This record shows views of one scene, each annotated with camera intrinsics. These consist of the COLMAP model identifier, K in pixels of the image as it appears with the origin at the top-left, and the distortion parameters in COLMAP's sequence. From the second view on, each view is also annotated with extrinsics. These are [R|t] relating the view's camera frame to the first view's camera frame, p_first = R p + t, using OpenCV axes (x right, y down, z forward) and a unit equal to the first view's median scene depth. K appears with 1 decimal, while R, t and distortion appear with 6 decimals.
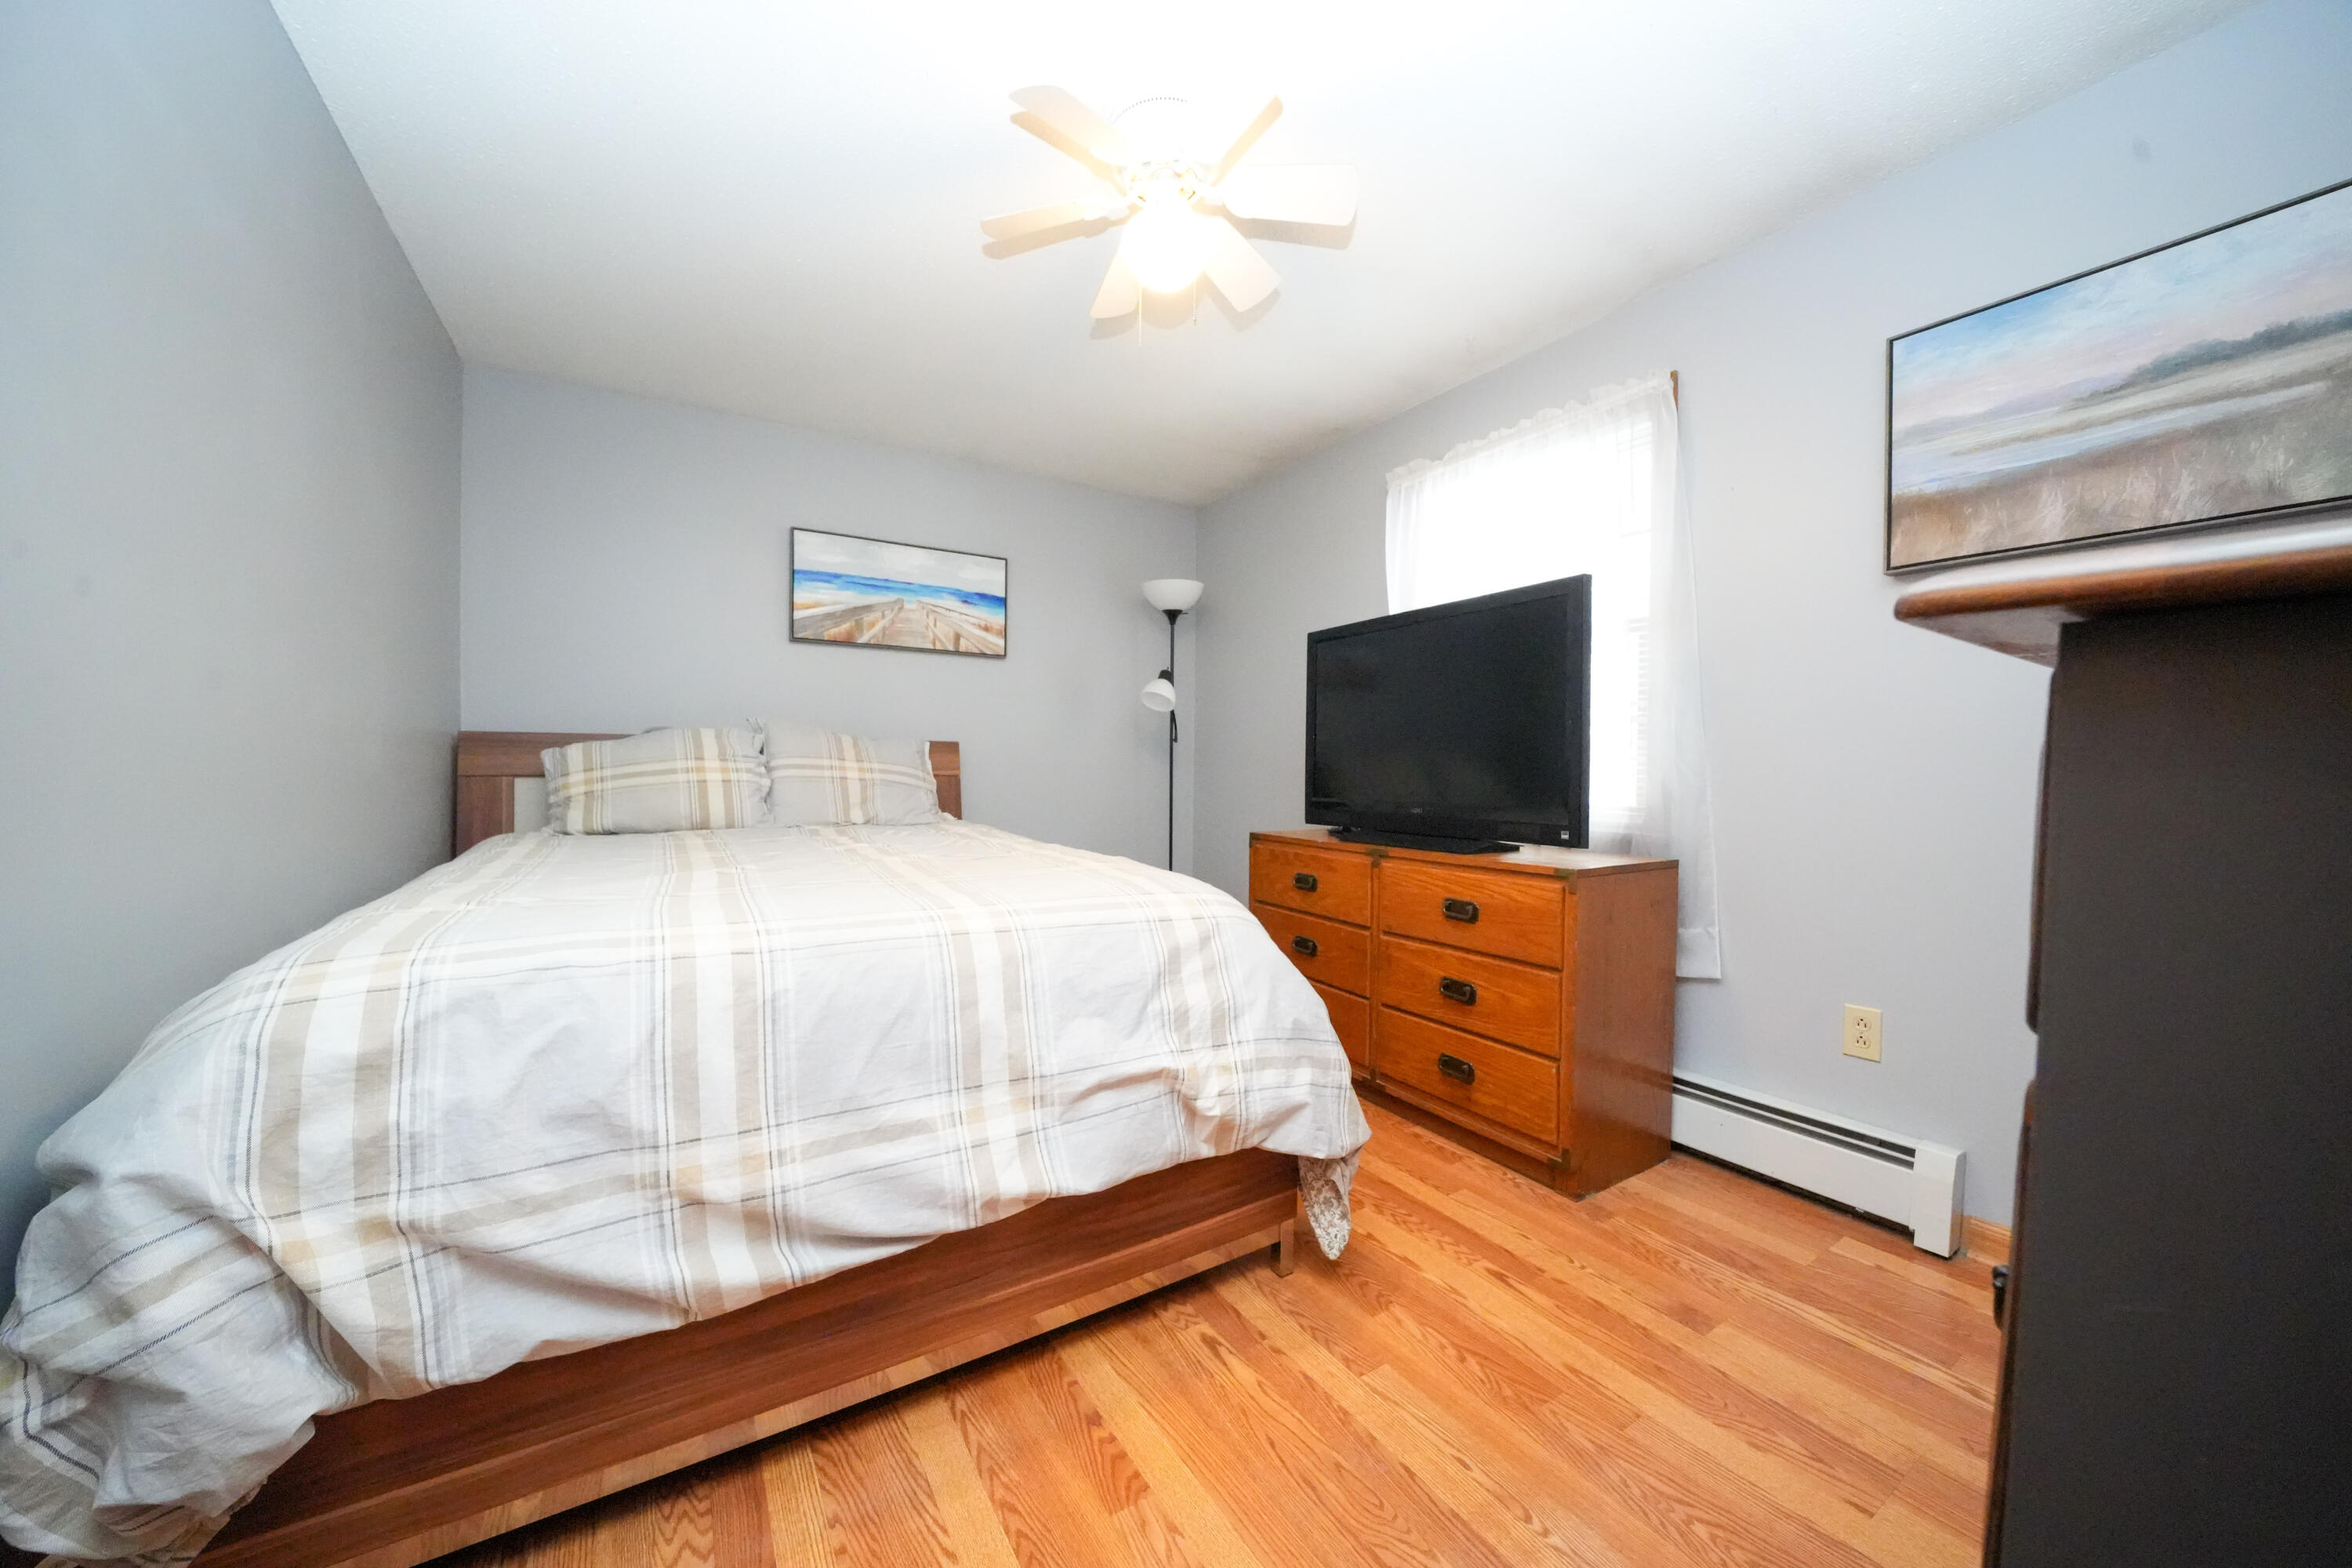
lens RADIAL K [[826.1, 0, 1170.4], [0, 826.1, 790.1], [0, 0, 1]] dist [-0.021500, 0.002514]
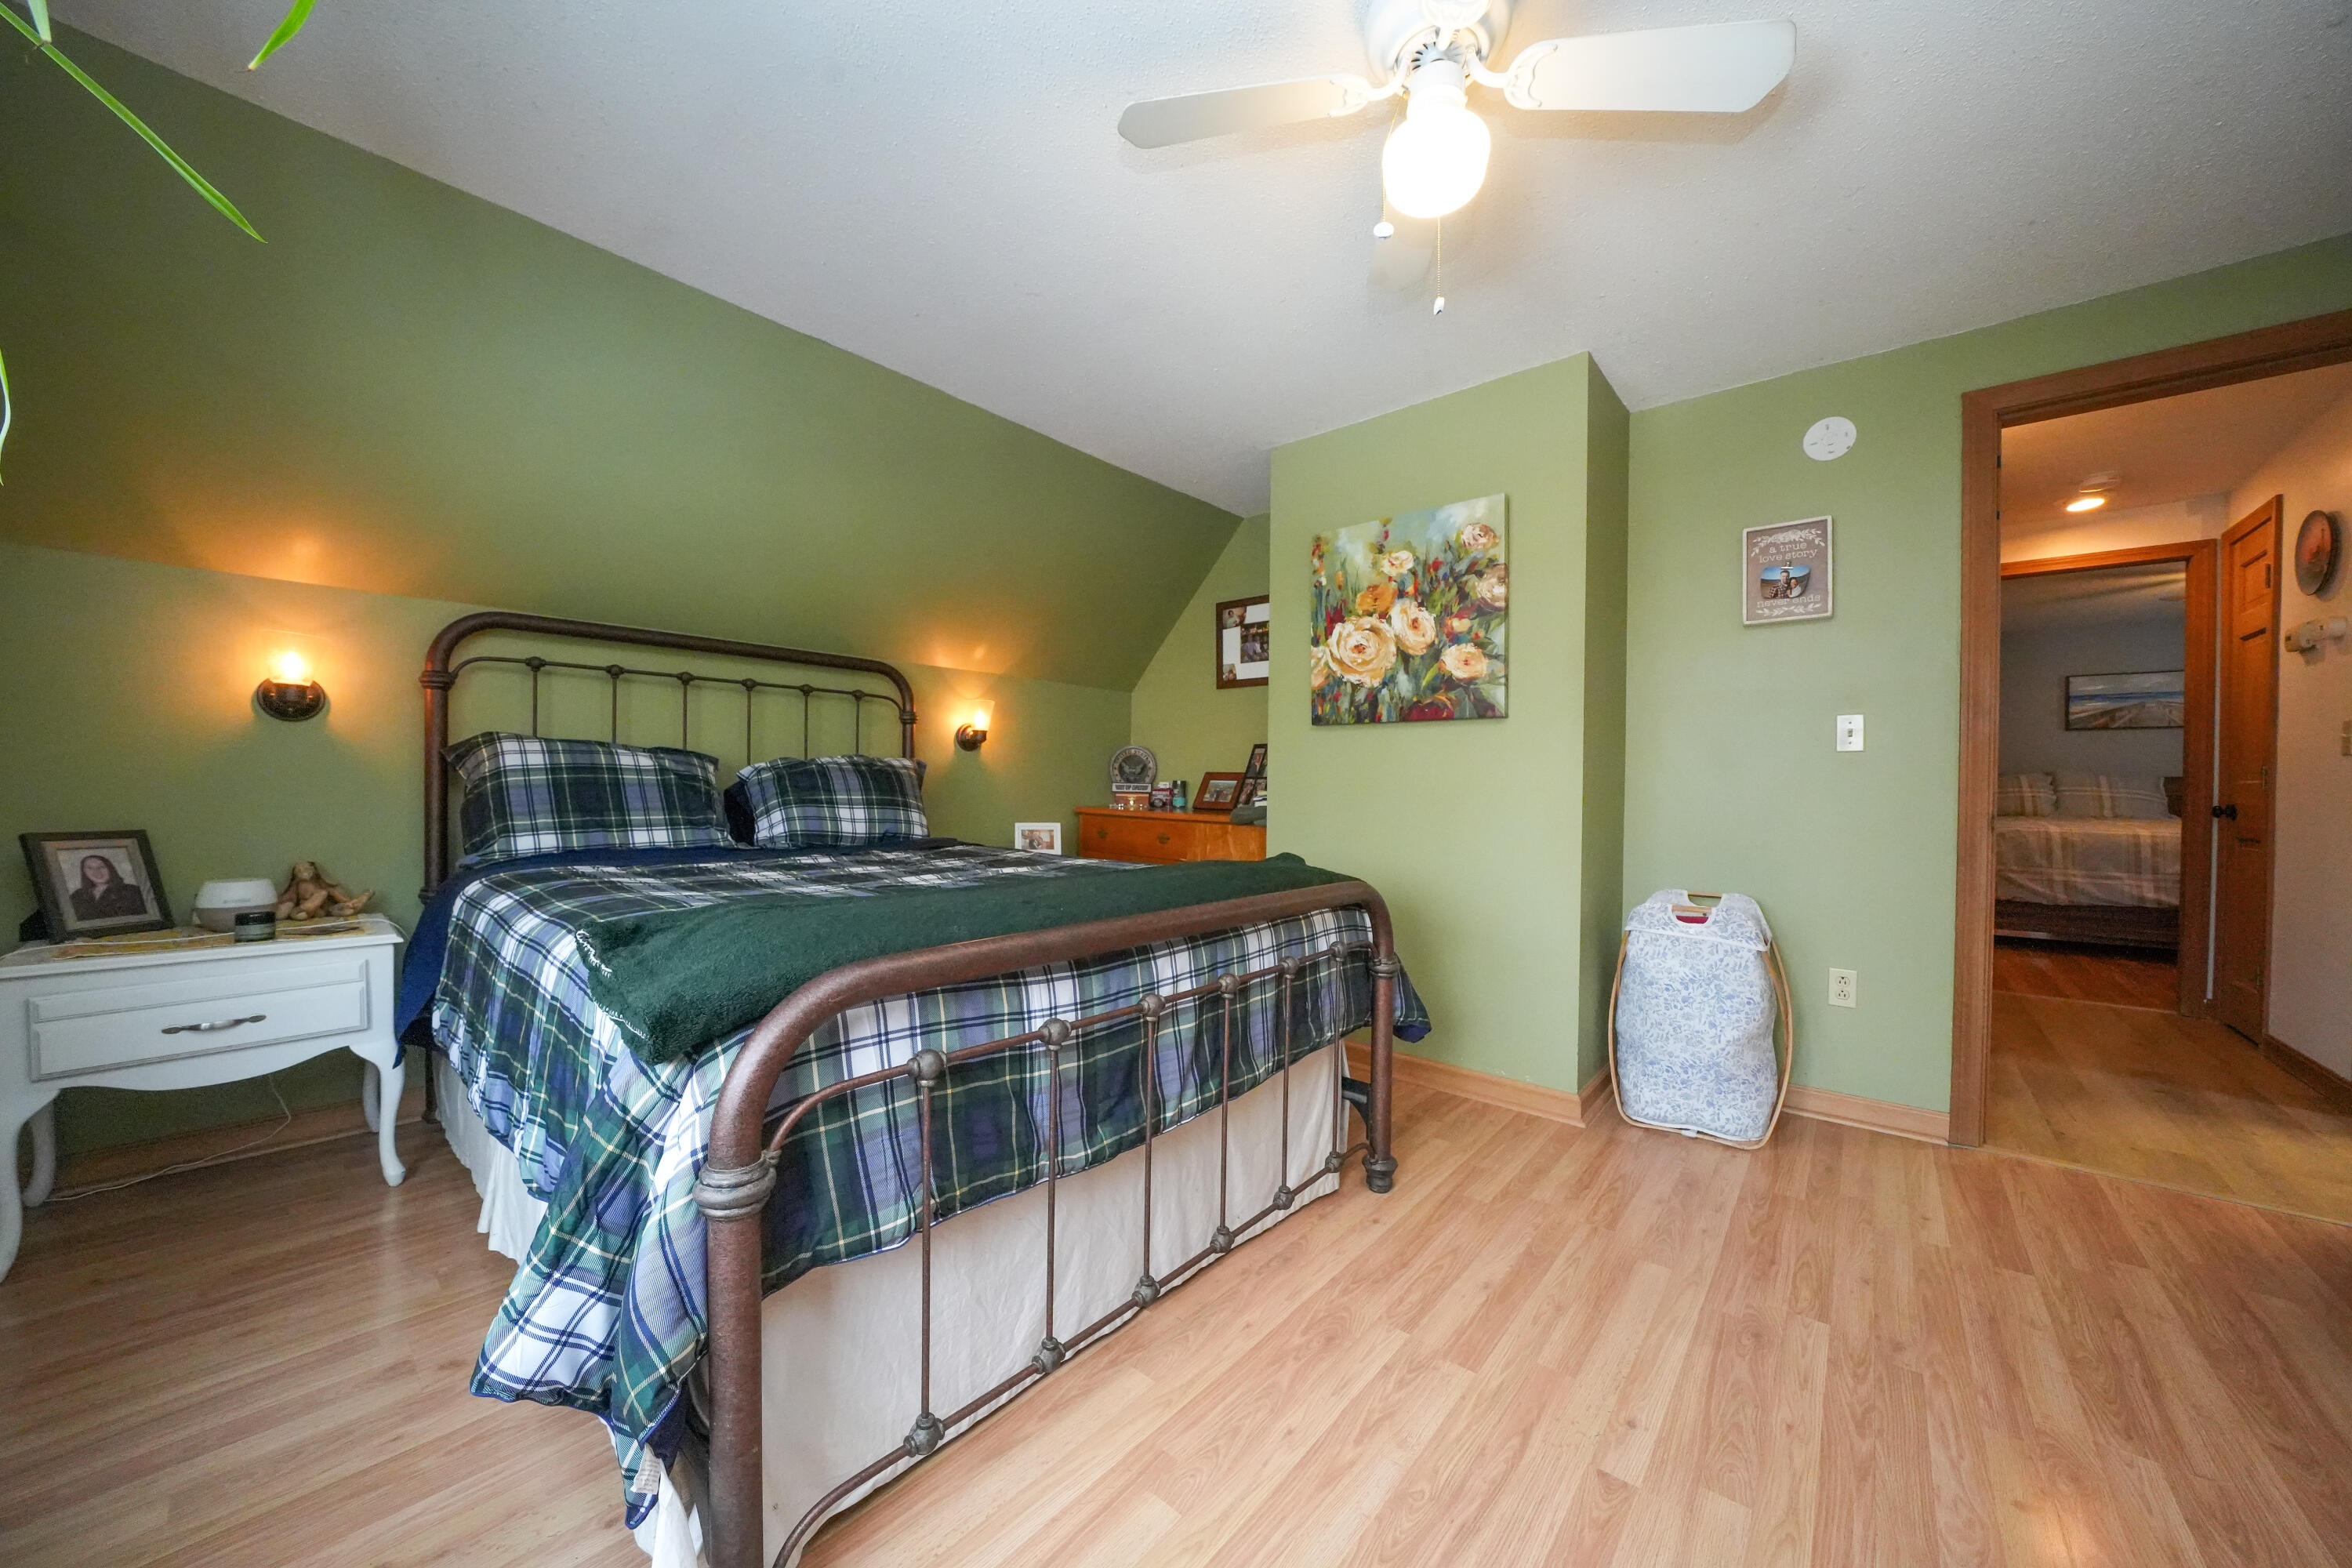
lens RADIAL K [[826.1, 0, 1170.4], [0, 826.1, 790.1], [0, 0, 1]] dist [-0.021500, 0.002514]
pose [[0.317552, -0.002086, -0.948238, 0.975694], [-0.026352, 0.999592, -0.011024, 0.068322], [0.947875, 0.028489, 0.317368, -2.319238]]
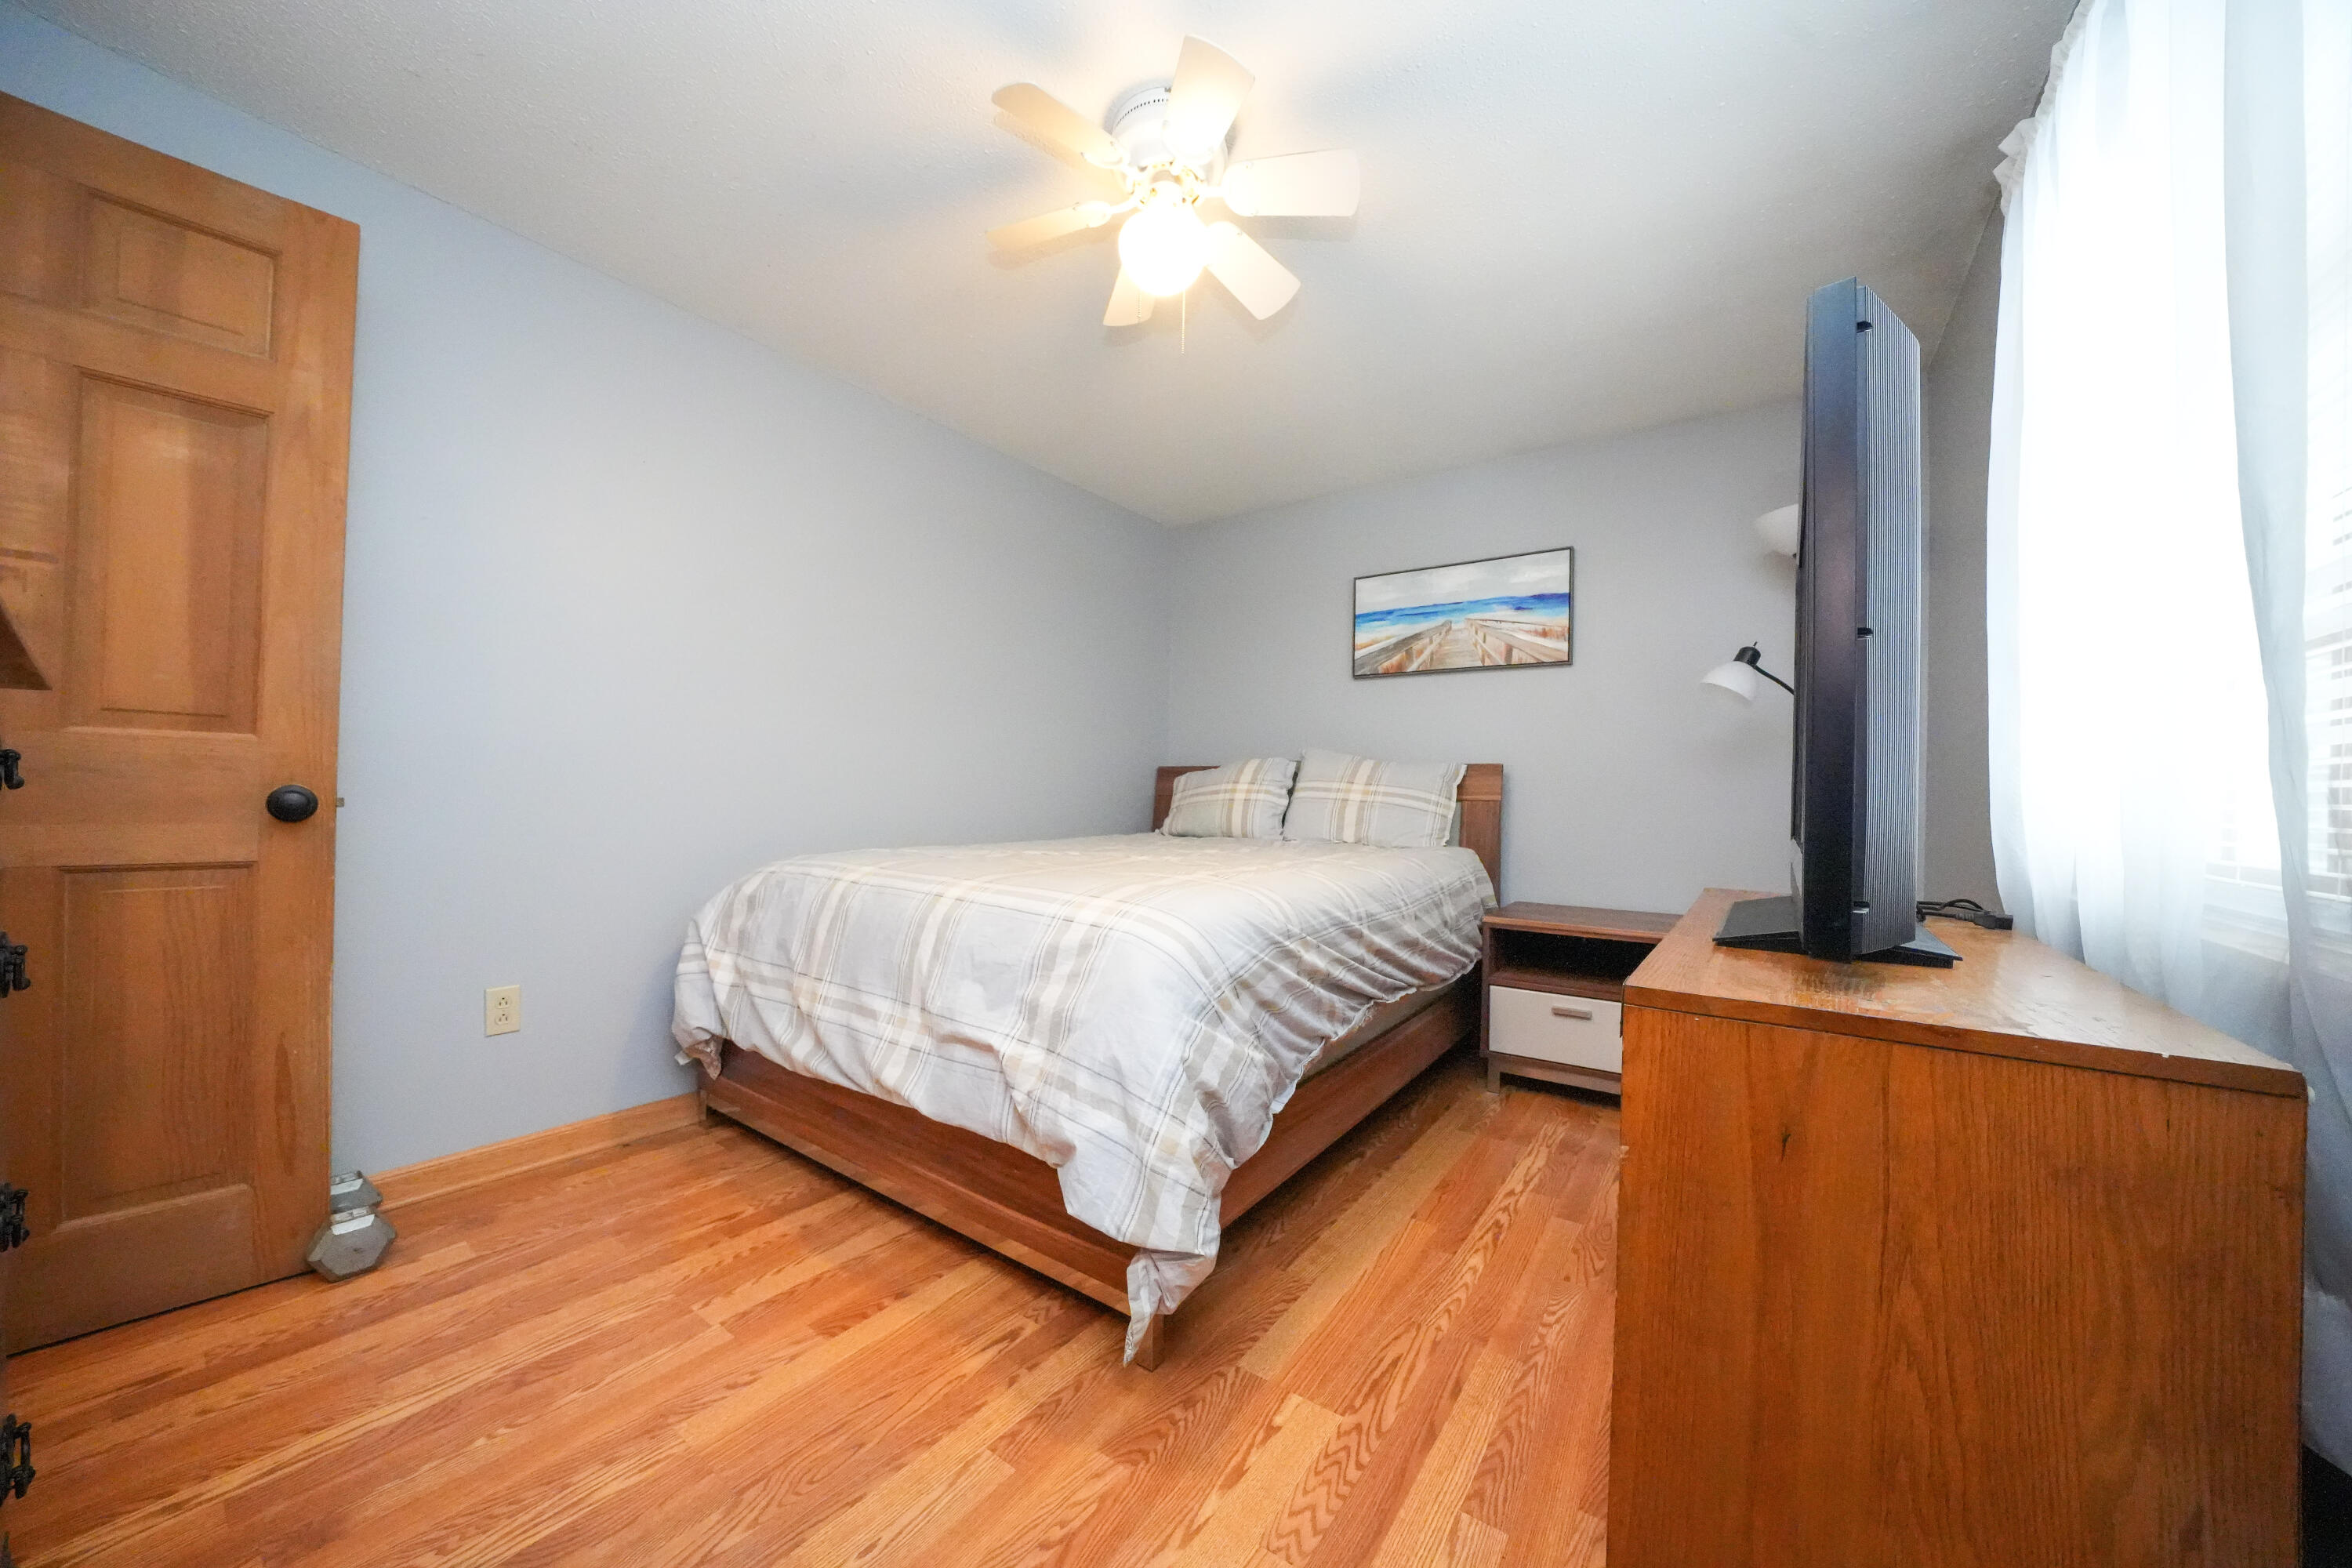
lens RADIAL K [[826.1, 0, 1170.4], [0, 826.1, 790.1], [0, 0, 1]] dist [-0.021500, 0.002514]
pose [[0.369039, -0.006498, -0.929391, 0.630567], [-0.039969, 0.998940, -0.022855, 0.008063], [0.928554, 0.045581, 0.368388, 0.458505]]
